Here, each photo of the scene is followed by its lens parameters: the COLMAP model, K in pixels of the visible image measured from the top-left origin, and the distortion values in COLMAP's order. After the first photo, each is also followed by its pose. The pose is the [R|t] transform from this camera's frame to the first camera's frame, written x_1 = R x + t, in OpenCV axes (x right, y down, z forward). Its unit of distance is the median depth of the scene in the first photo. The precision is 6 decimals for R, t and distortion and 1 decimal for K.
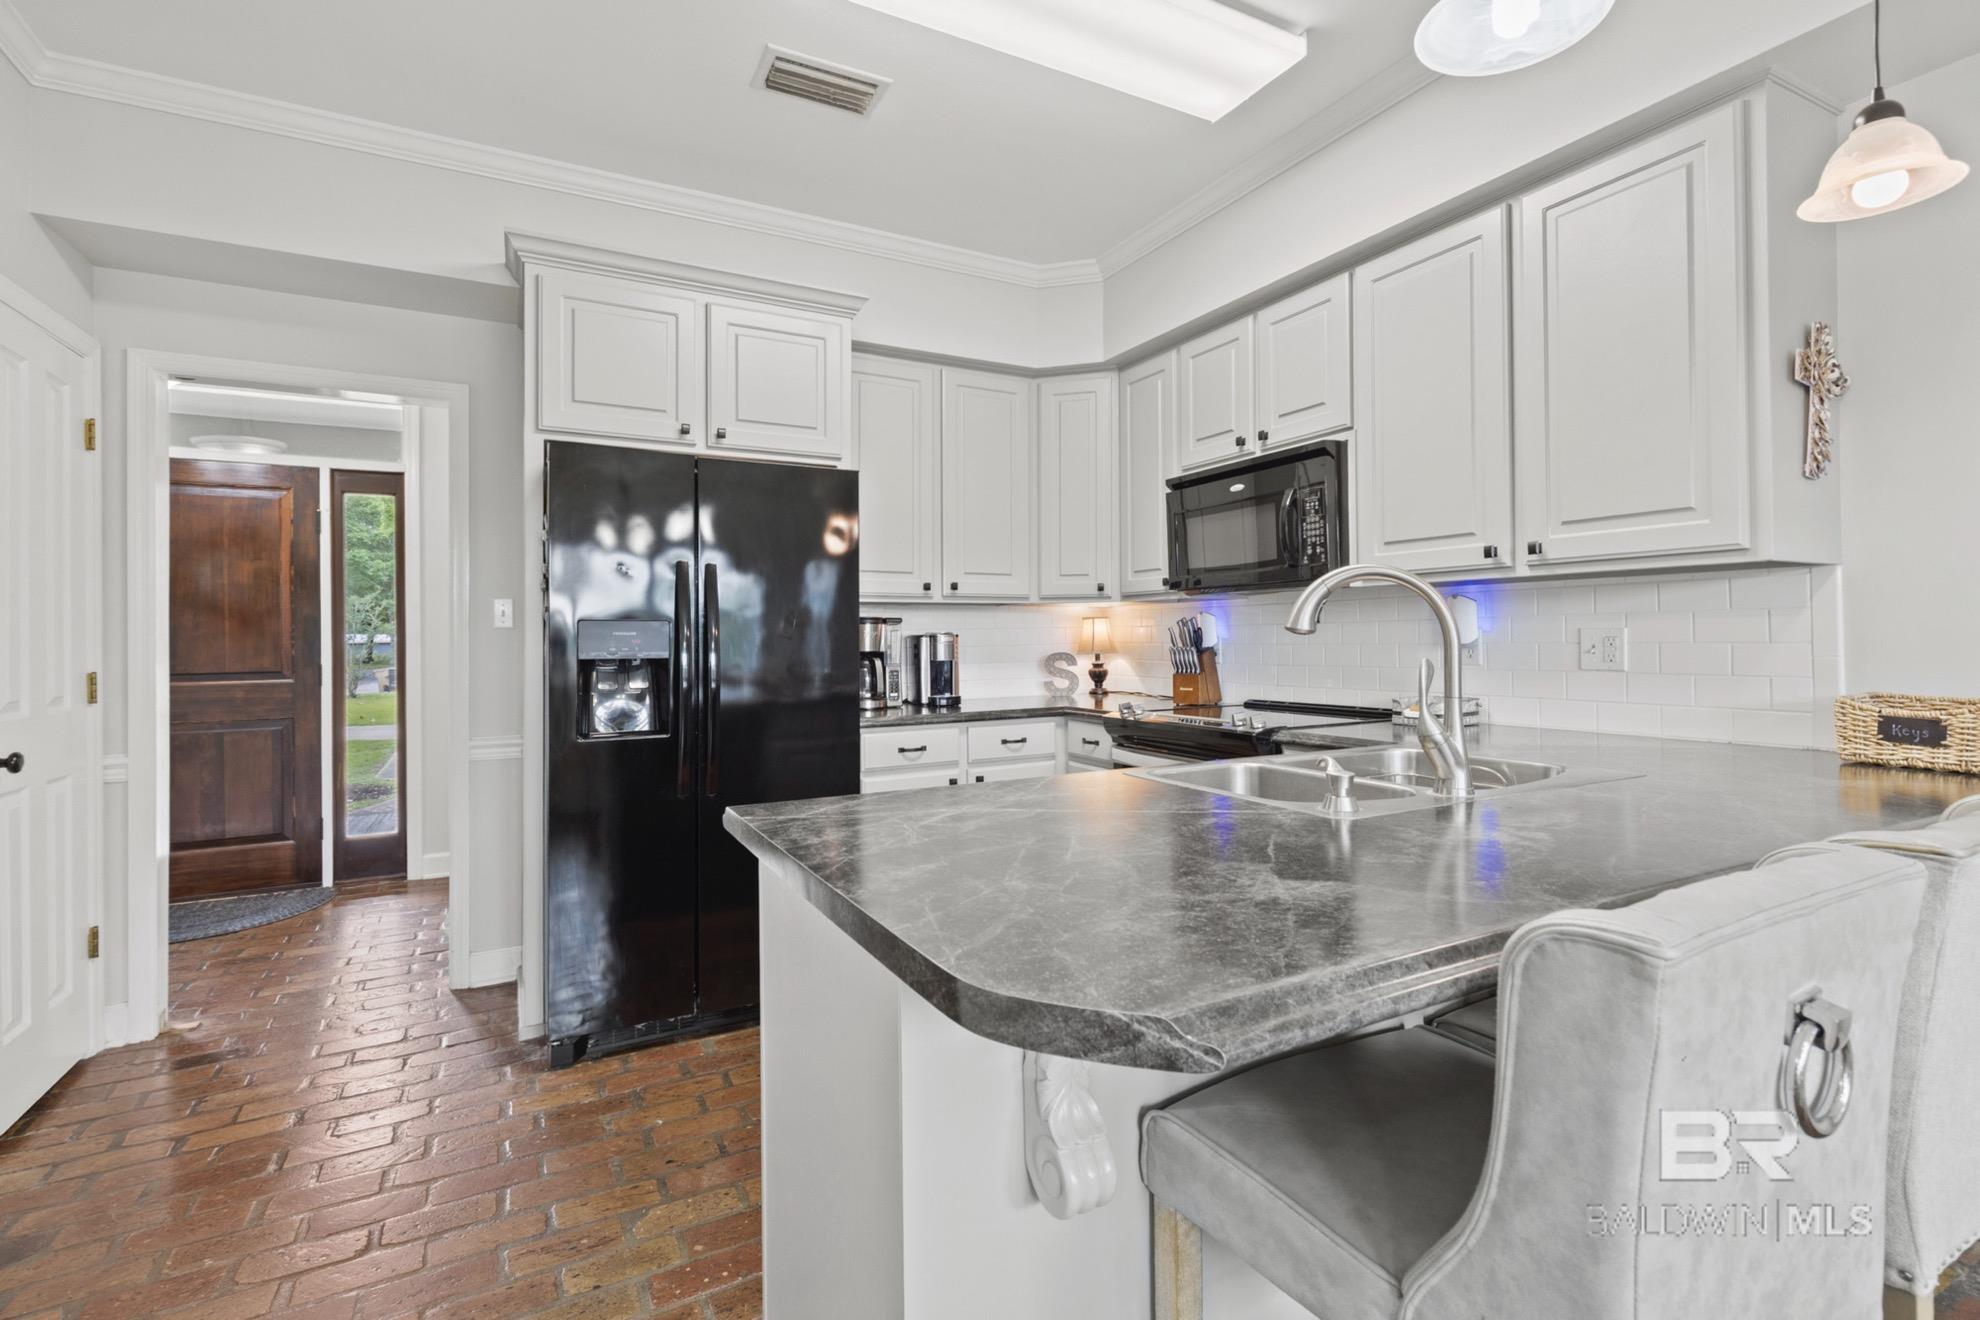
lens RADIAL K [[904.1, 0, 991.7], [0, 904.1, 641.4], [0, 0, 1]] dist [0.000700, 0.000142]
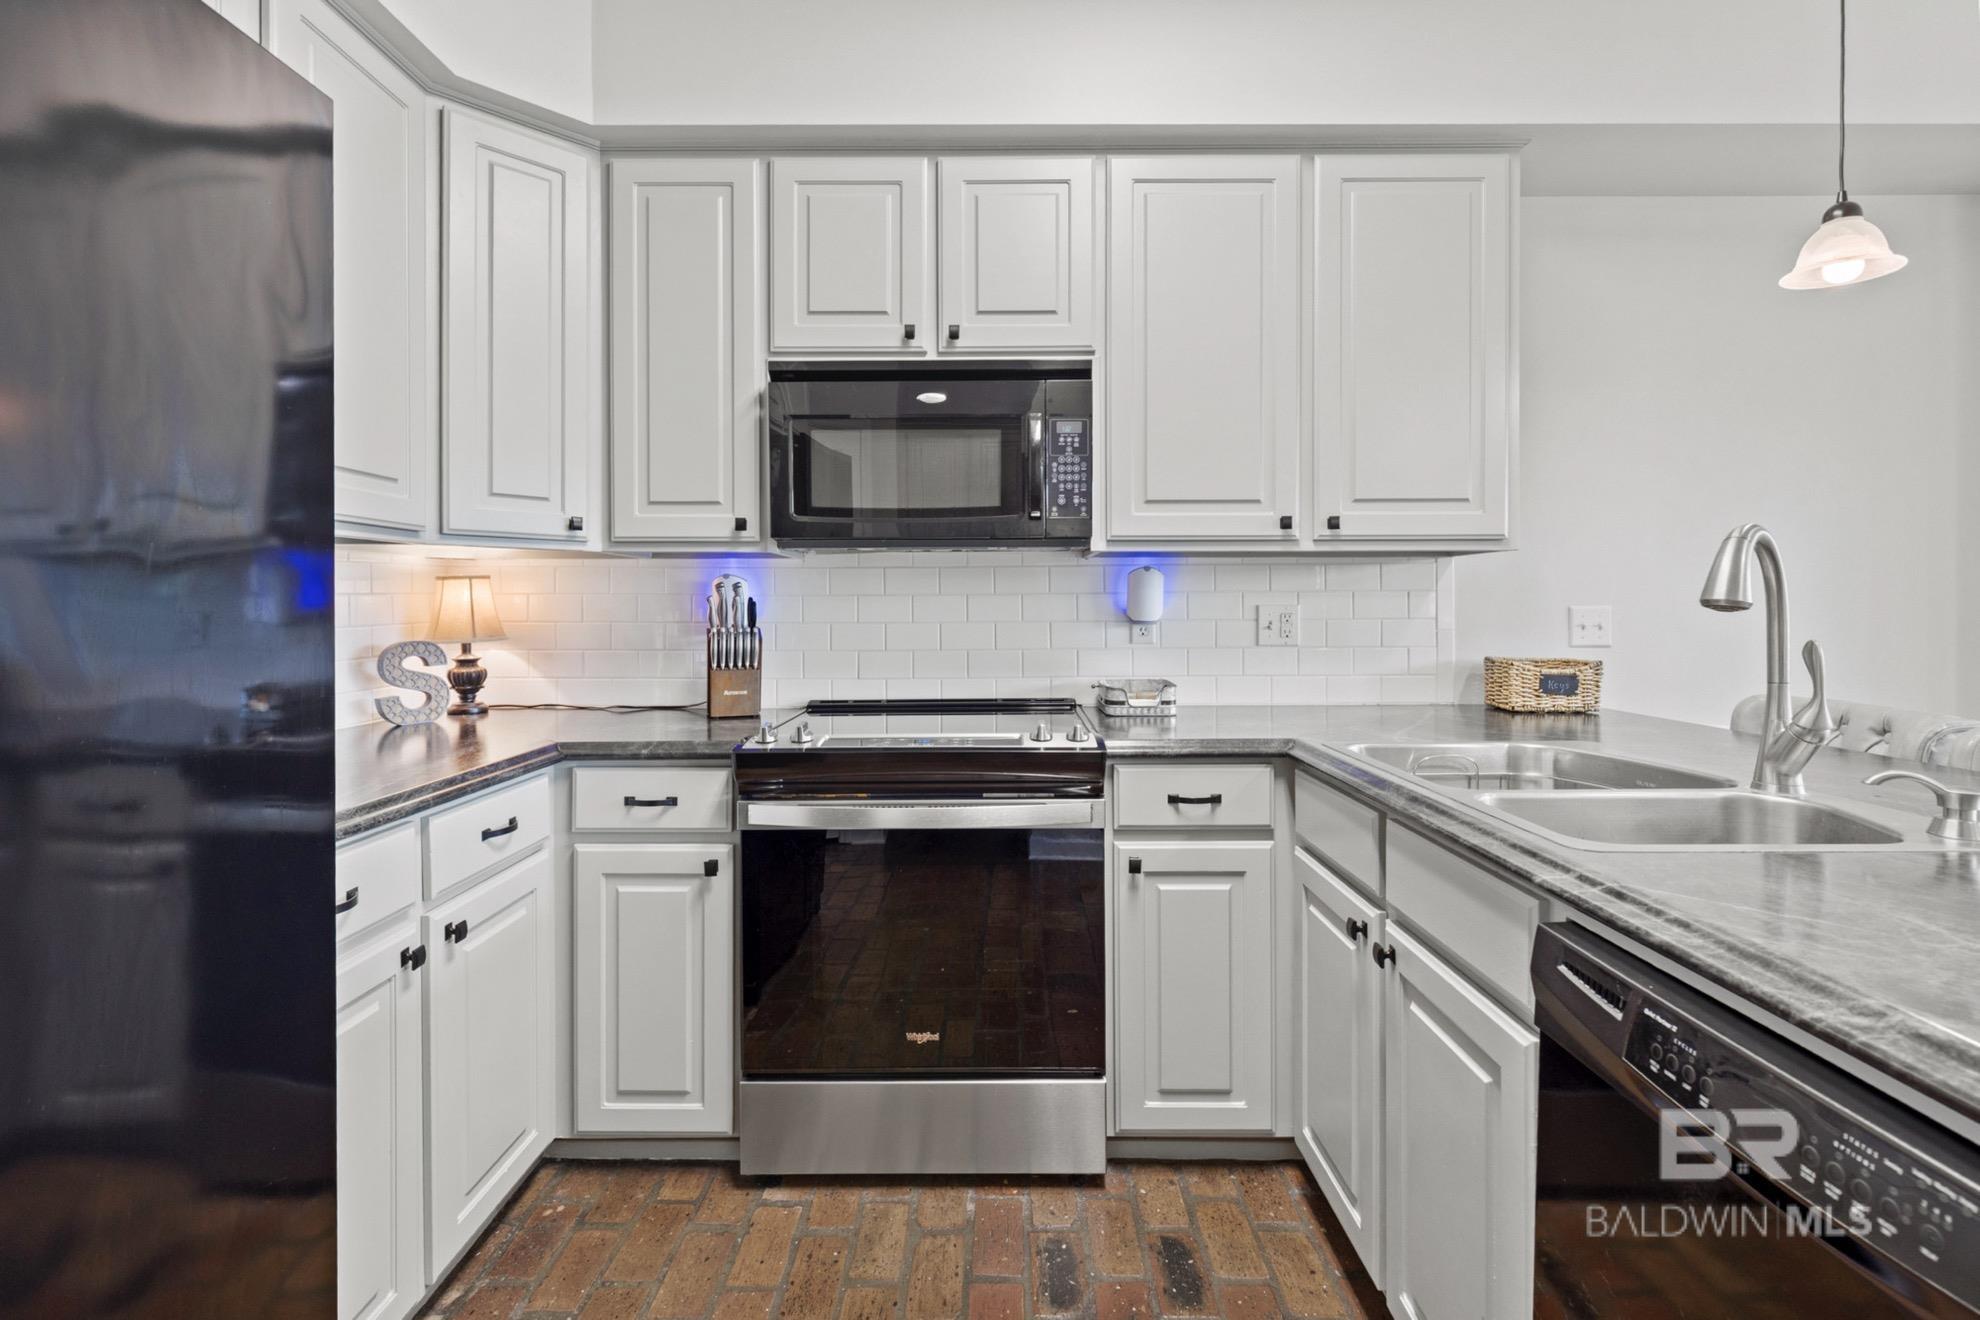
lens RADIAL K [[904.1, 0, 993.2], [0, 904.1, 621.7], [0, 0, 1]] dist [0.000700, 0.000142]
pose [[0.473530, -0.005532, 0.880761, -0.314887], [0.002290, 0.999985, 0.005049, -0.001579], [-0.880775, -0.000374, 0.473535, 0.625167]]
